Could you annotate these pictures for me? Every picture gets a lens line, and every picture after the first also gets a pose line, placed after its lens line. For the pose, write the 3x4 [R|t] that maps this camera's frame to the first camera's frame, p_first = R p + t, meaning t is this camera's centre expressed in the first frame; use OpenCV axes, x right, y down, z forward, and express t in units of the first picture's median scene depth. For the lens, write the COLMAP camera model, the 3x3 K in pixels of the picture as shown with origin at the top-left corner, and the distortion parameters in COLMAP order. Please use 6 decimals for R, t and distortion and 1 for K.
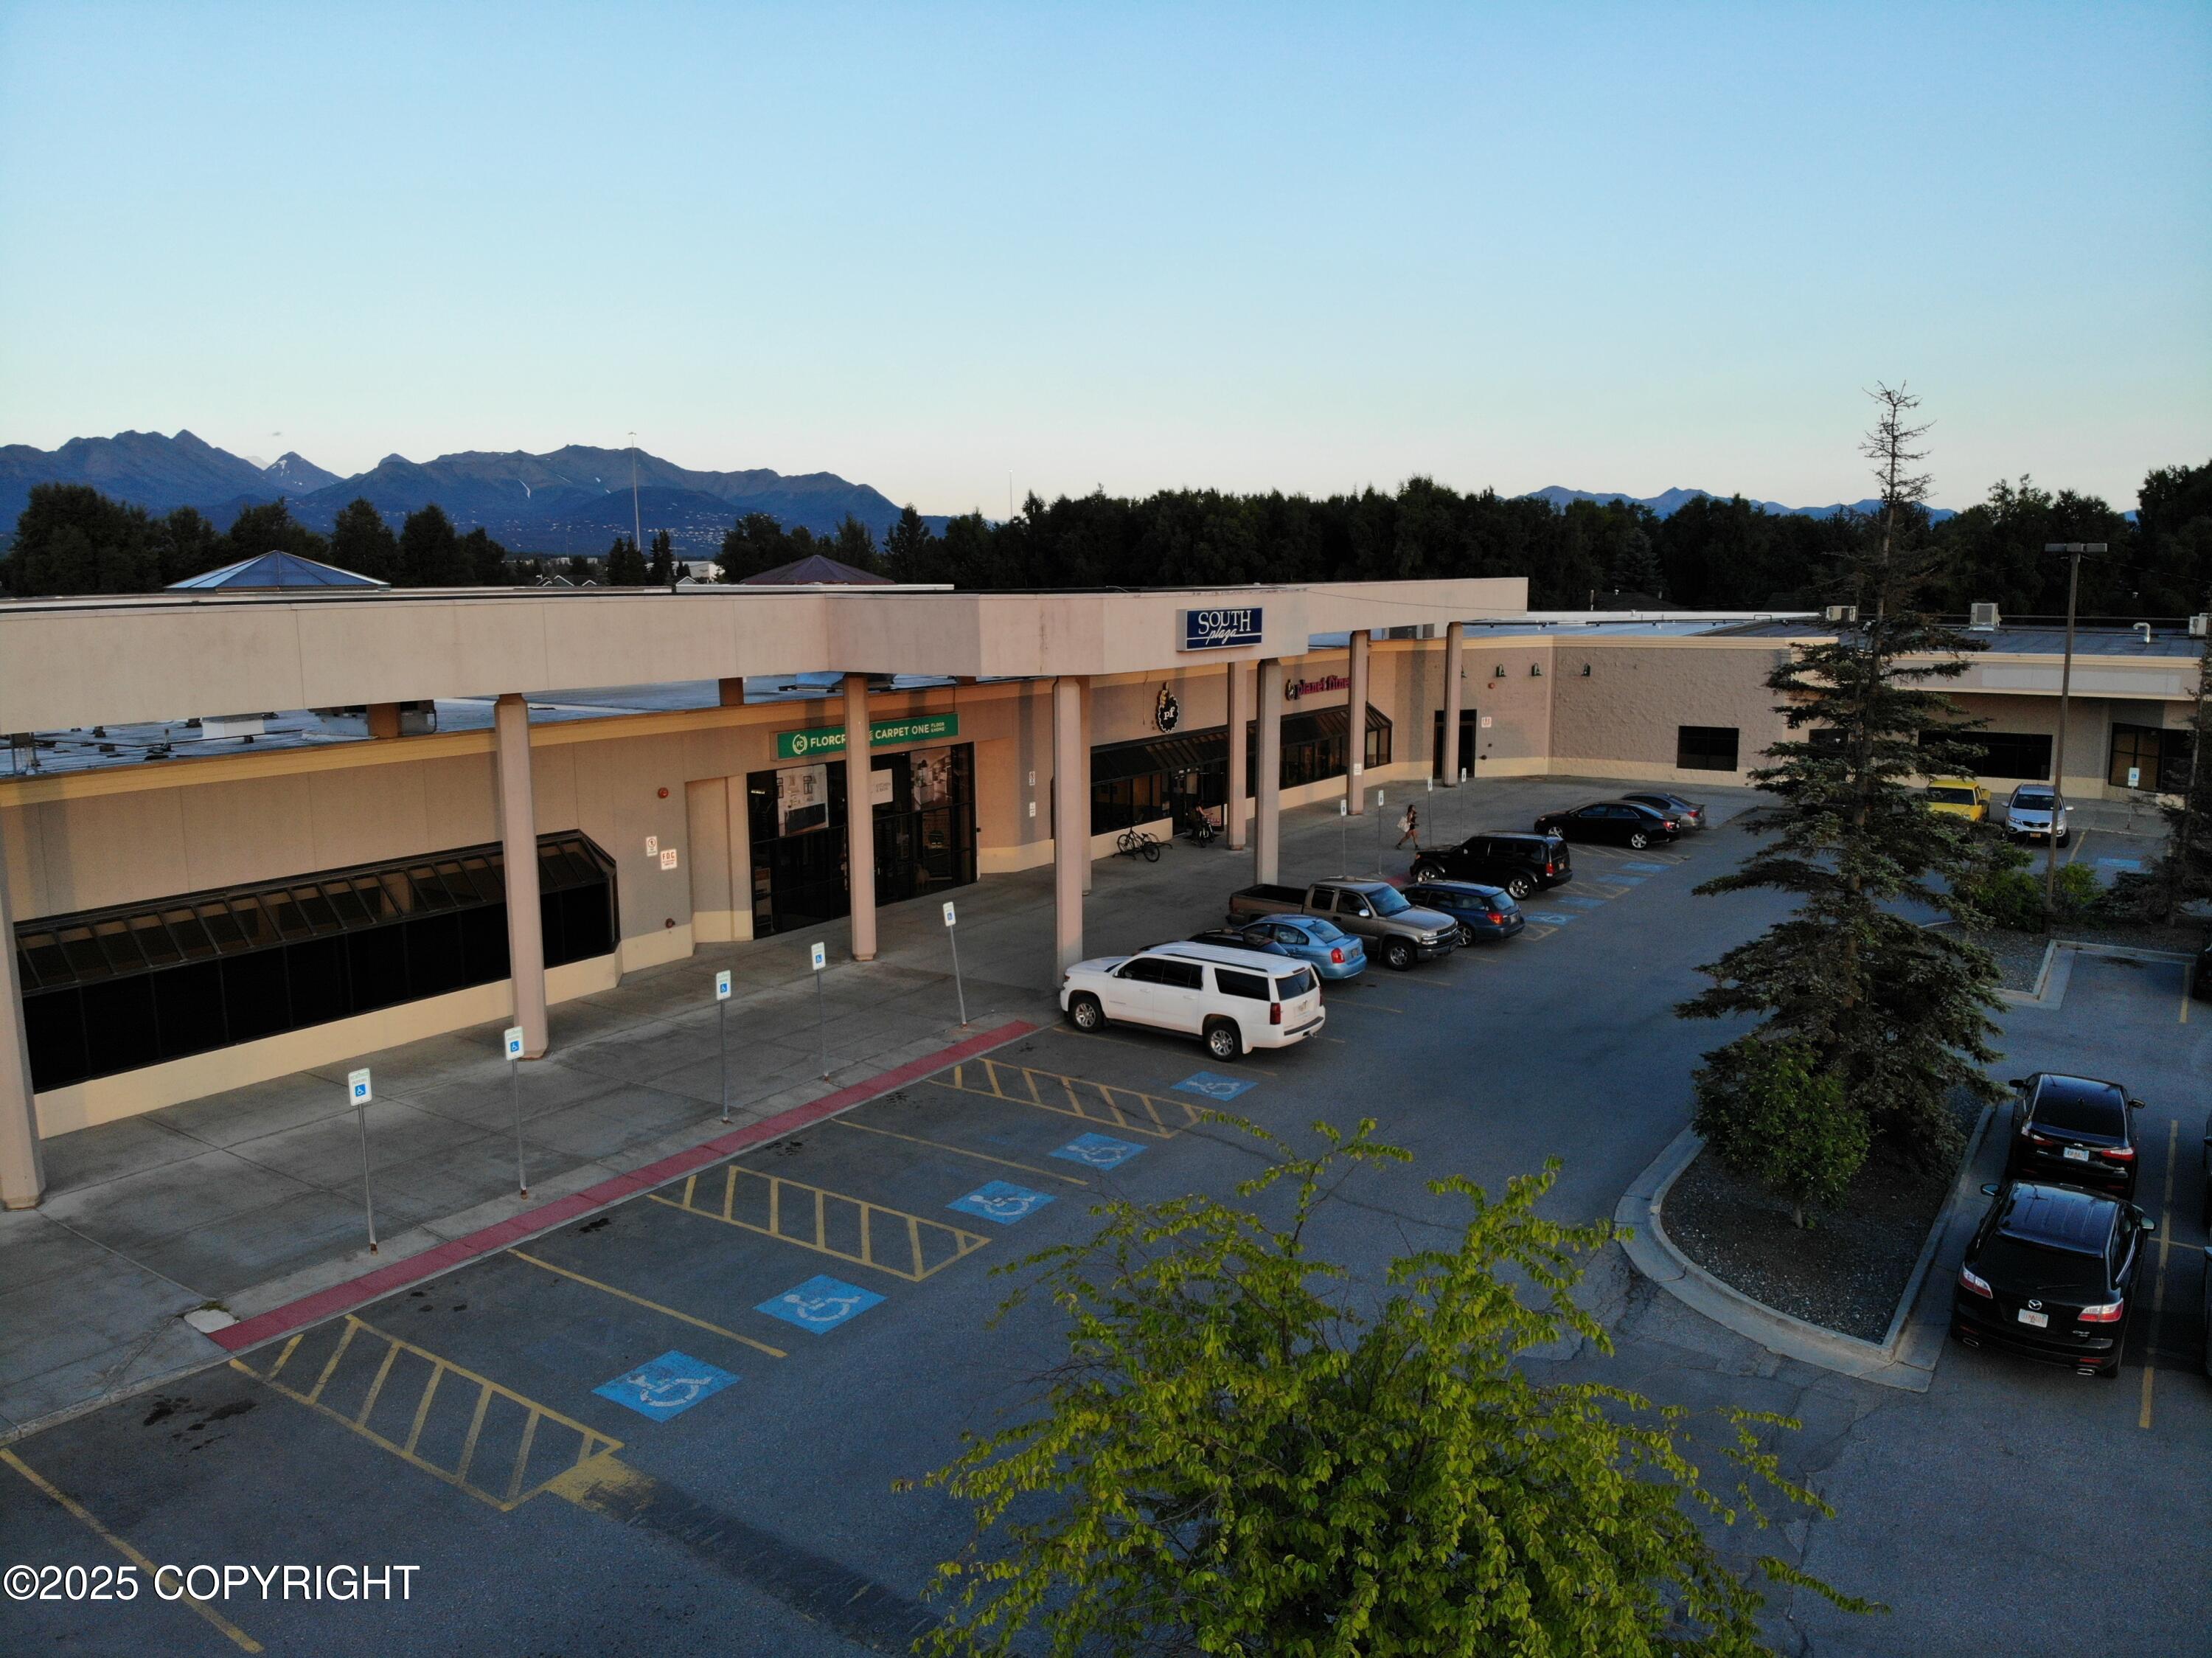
lens RADIAL K [[1601.8, 0, 1117.9], [0, 1601.8, 830.6], [0, 0, 1]] dist [0.156019, -0.327400]
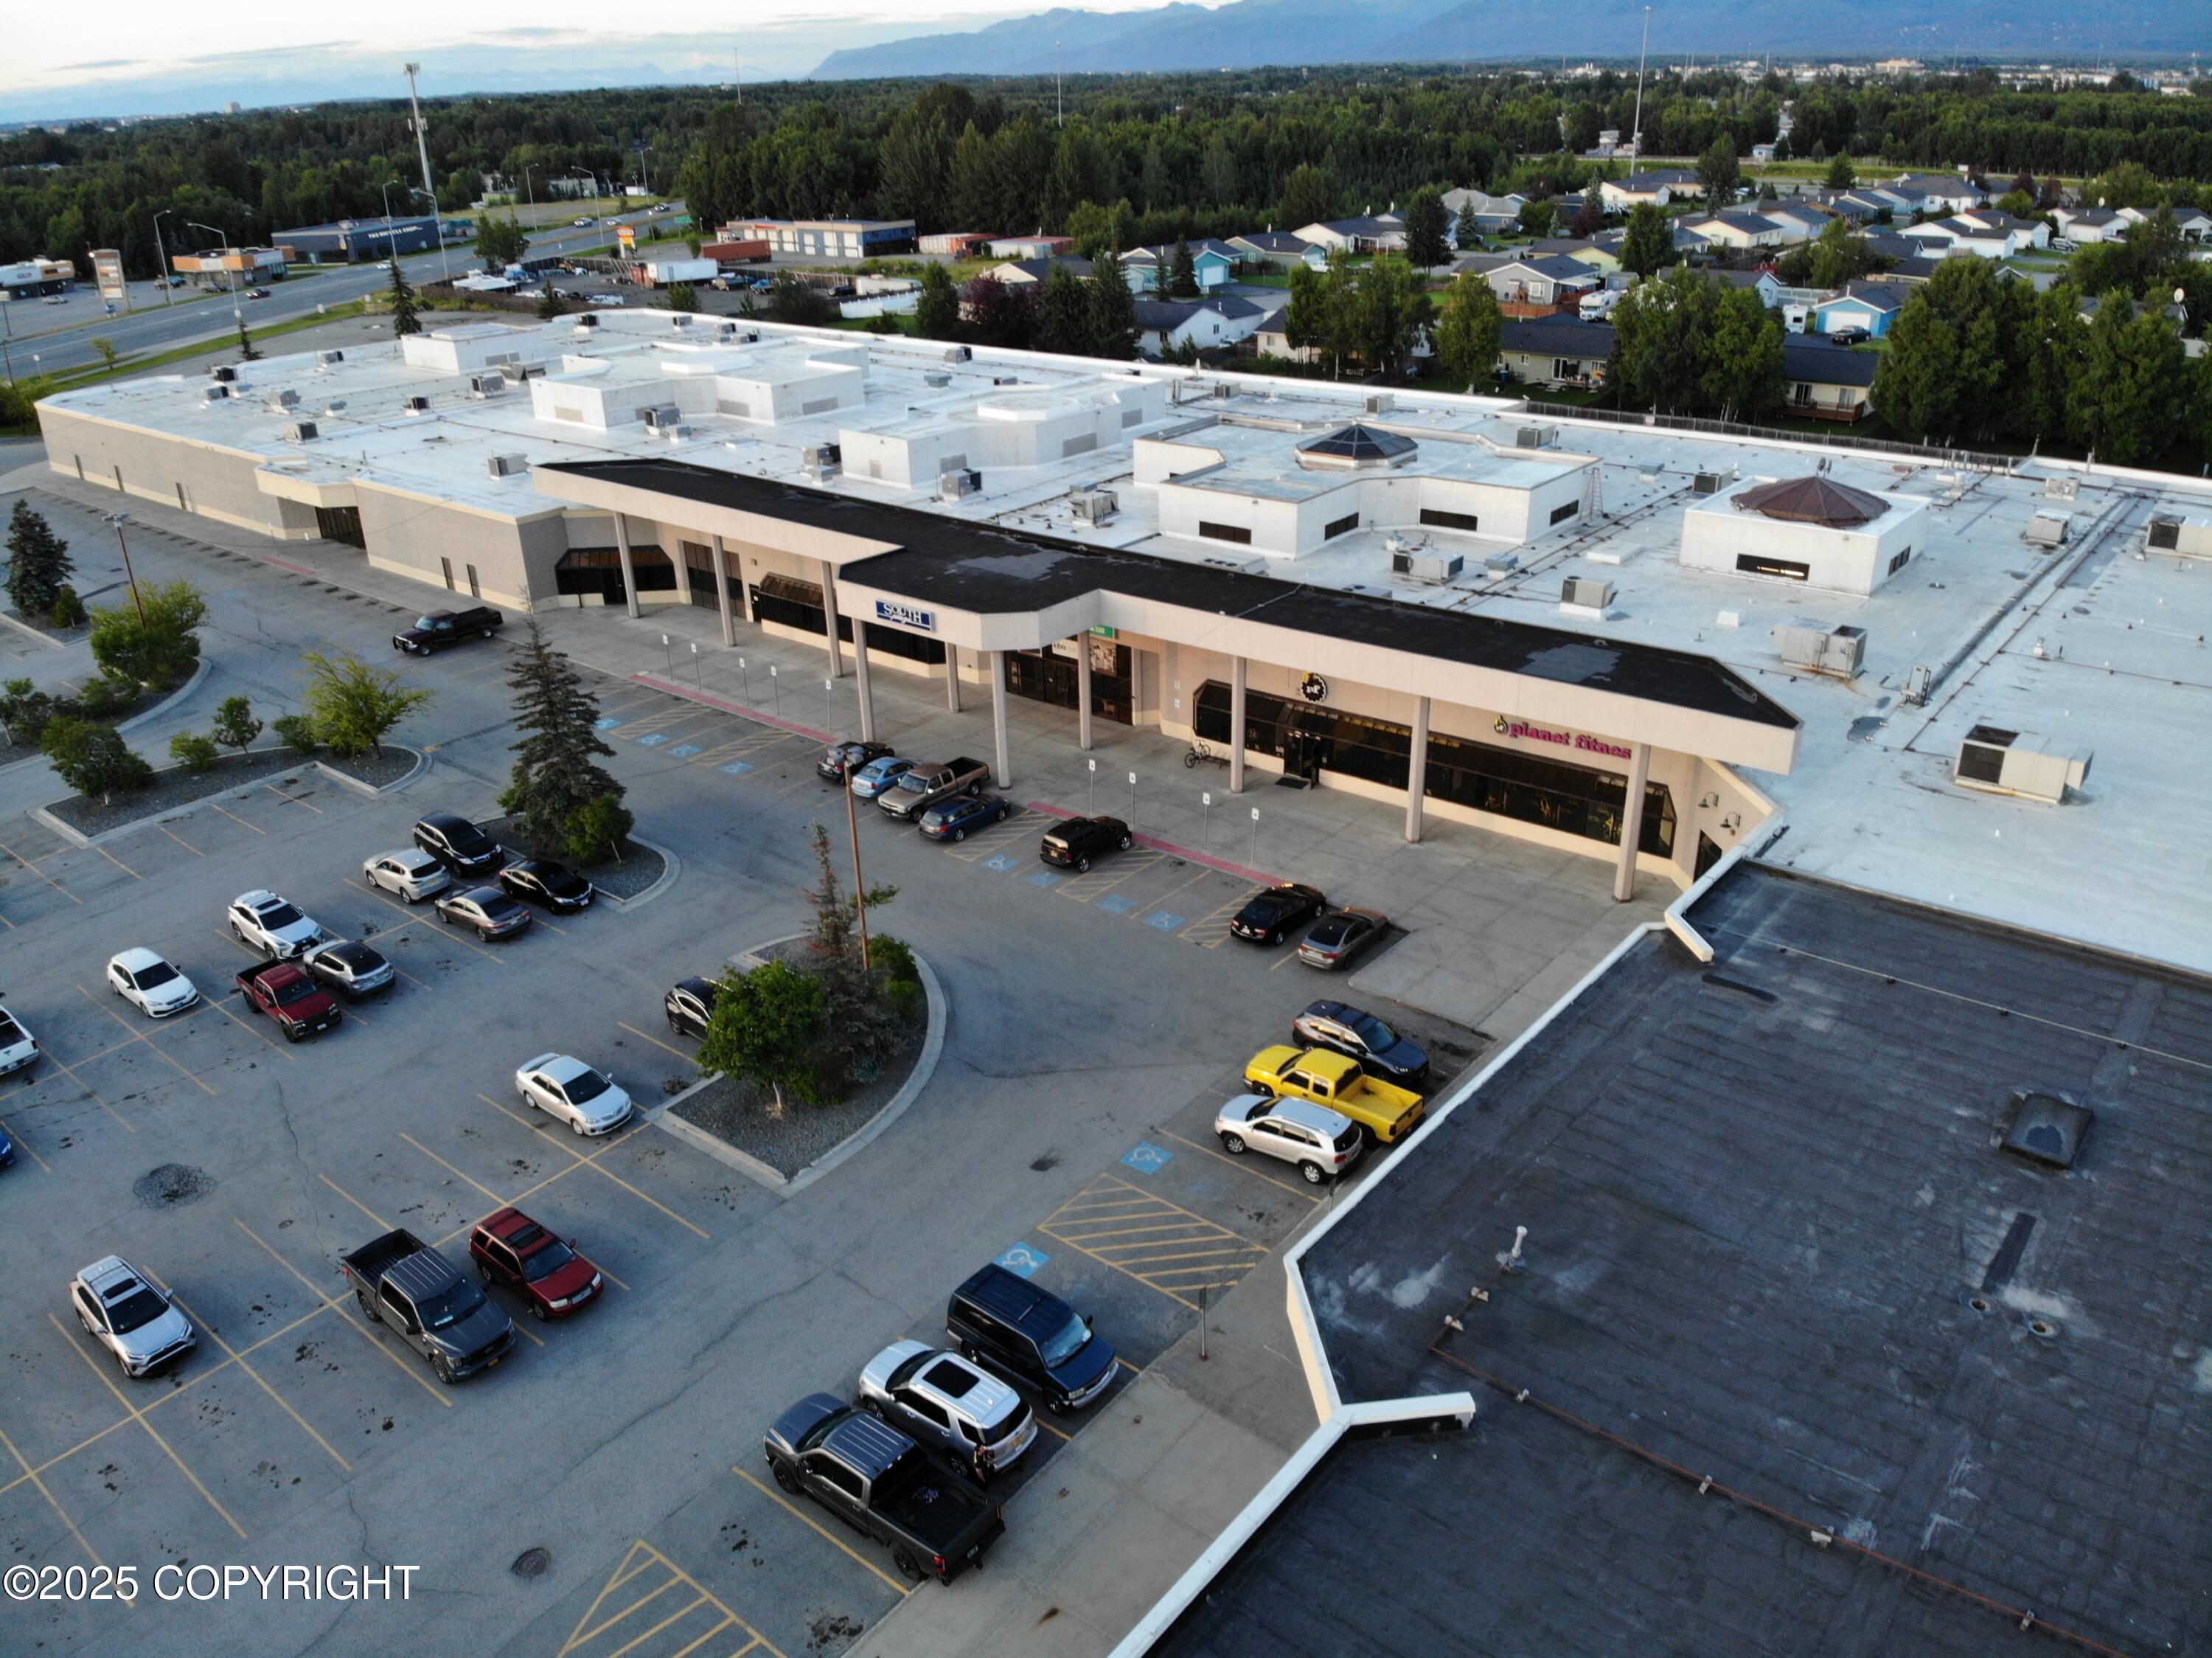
lens RADIAL K [[1583.5, 0, 1106.0], [0, 1583.5, 829.0], [0, 0, 1]] dist [0.037567, -0.120654]
pose [[-0.082576, 0.422532, -0.902578, 1.904976], [-0.141357, 0.891549, 0.430301, -0.760751], [0.986509, 0.163118, -0.013892, 1.307588]]
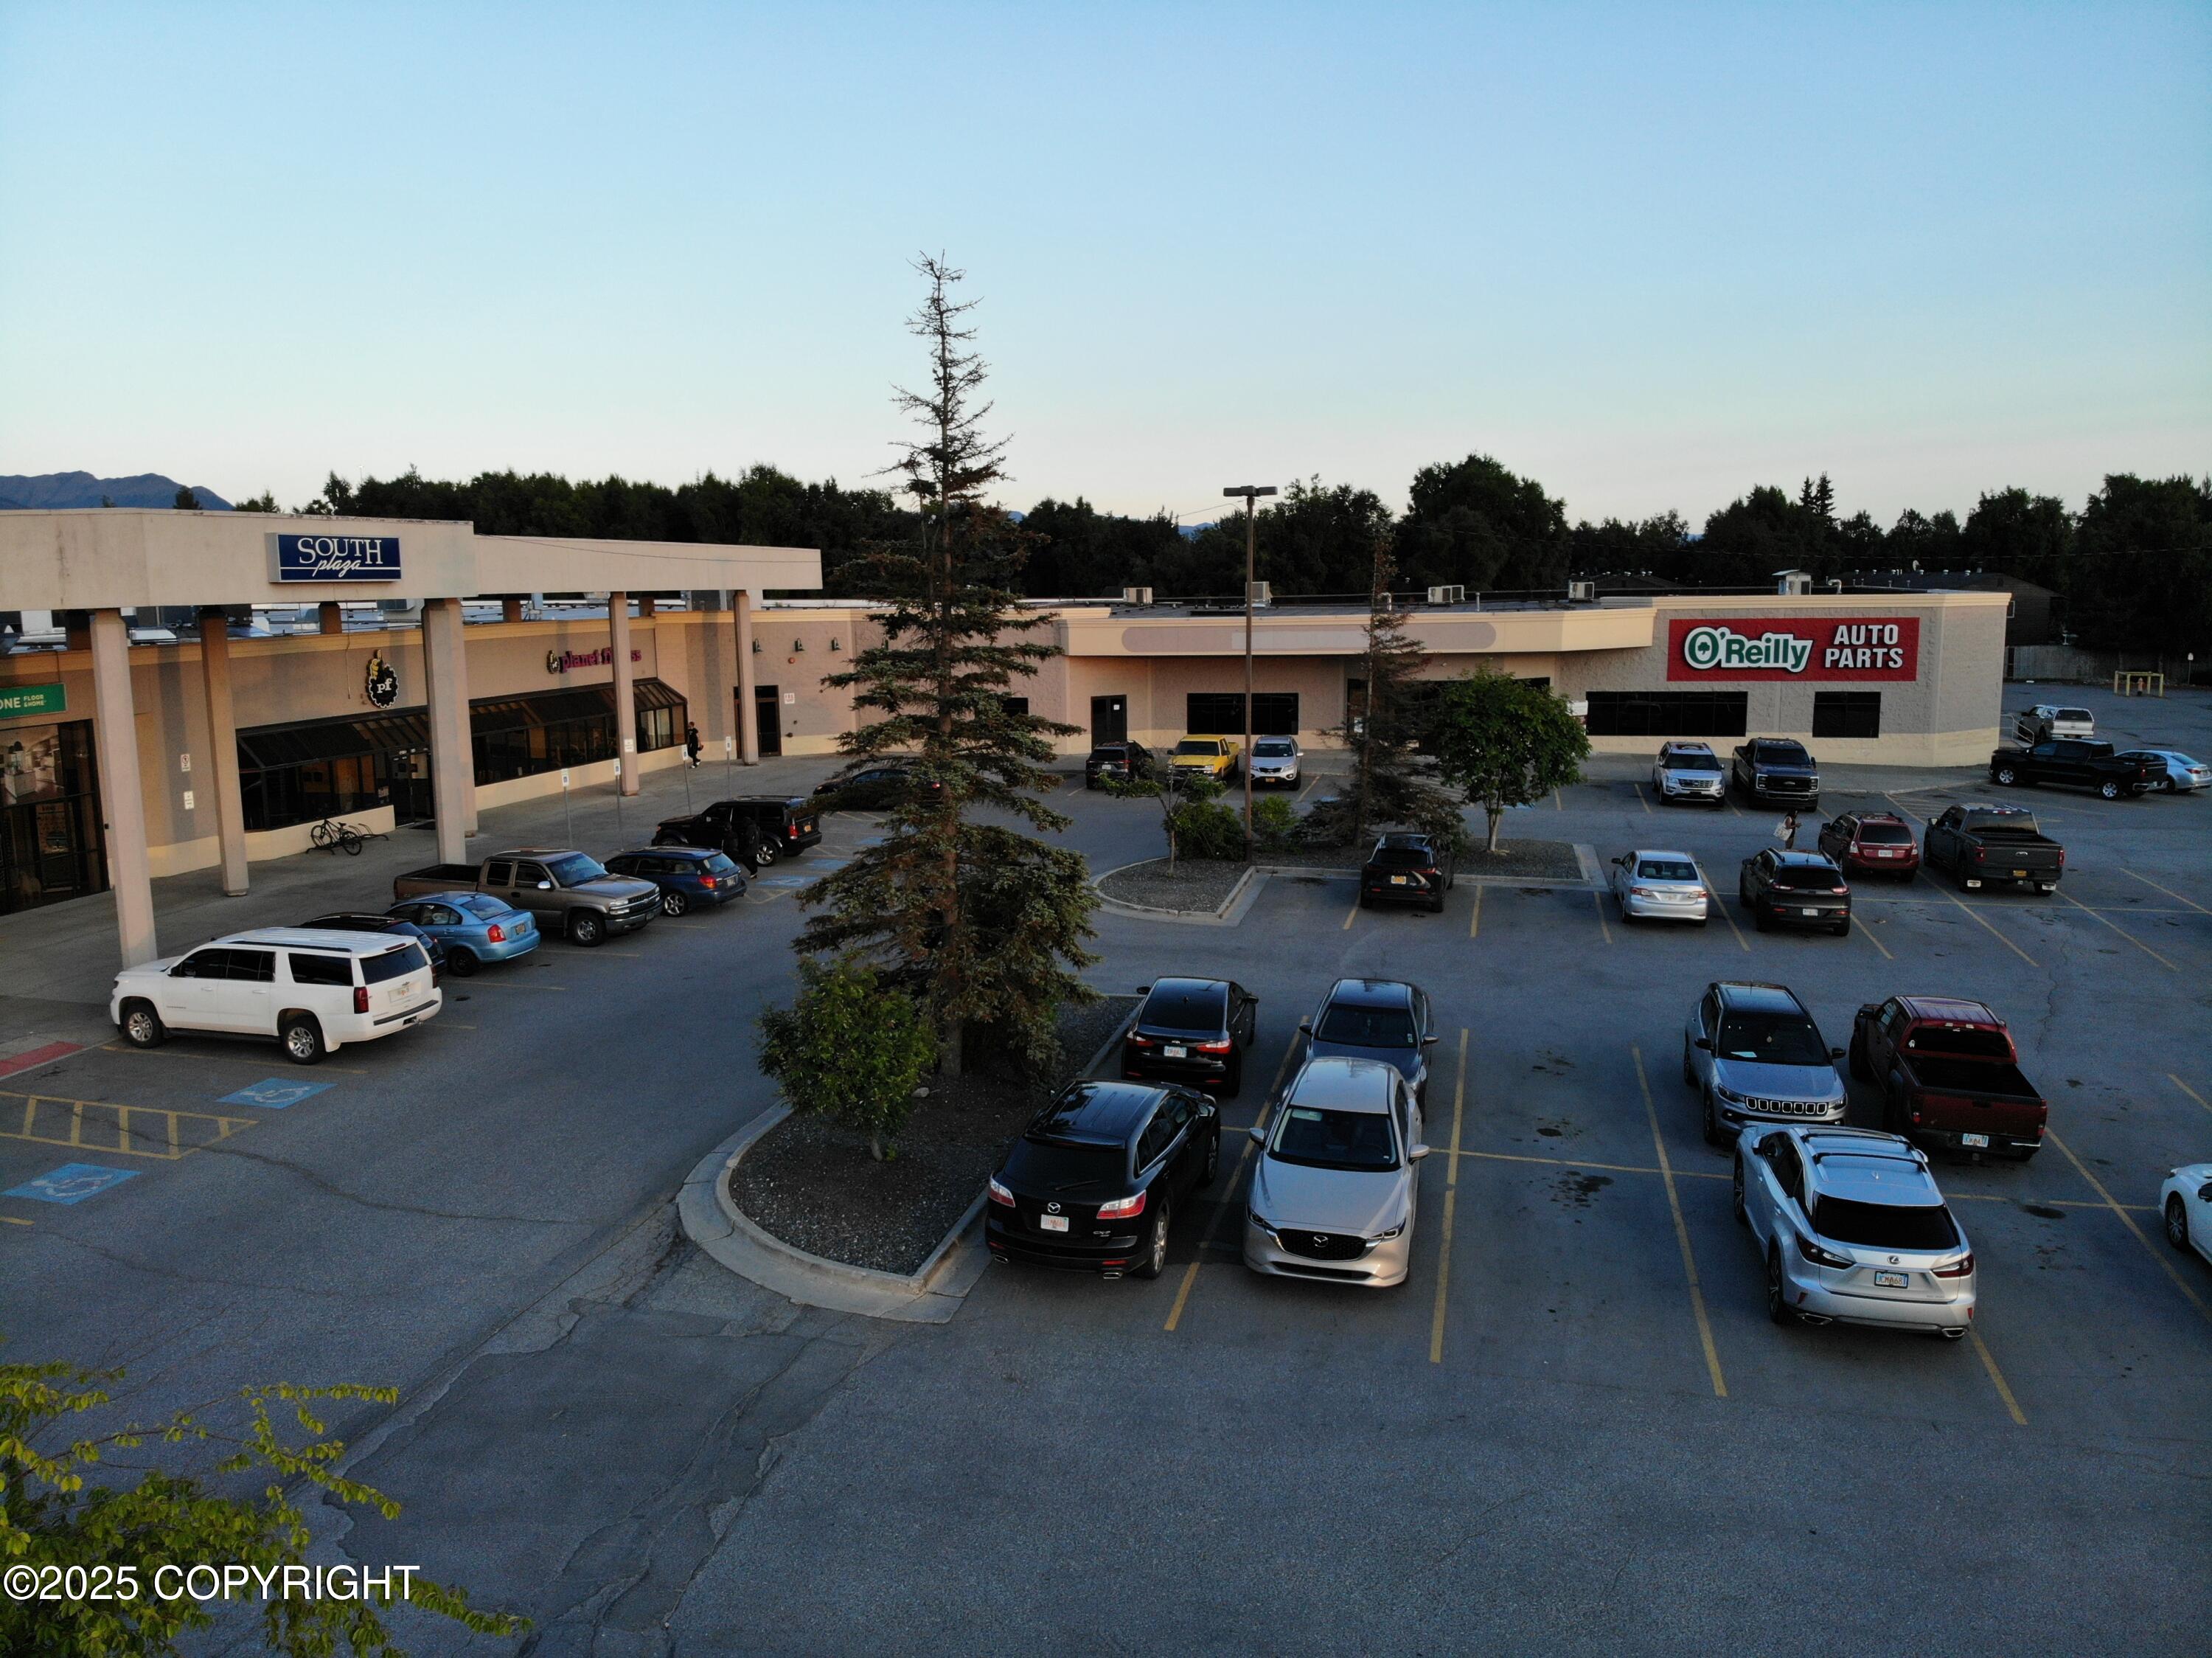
lens RADIAL K [[1601.8, 0, 1117.9], [0, 1601.8, 830.6], [0, 0, 1]] dist [0.156019, -0.327400]
pose [[0.937098, -0.056563, 0.344452, 0.144505], [0.058873, 0.998258, 0.003758, 0.037214], [-0.344065, 0.016757, 0.938796, 0.056890]]
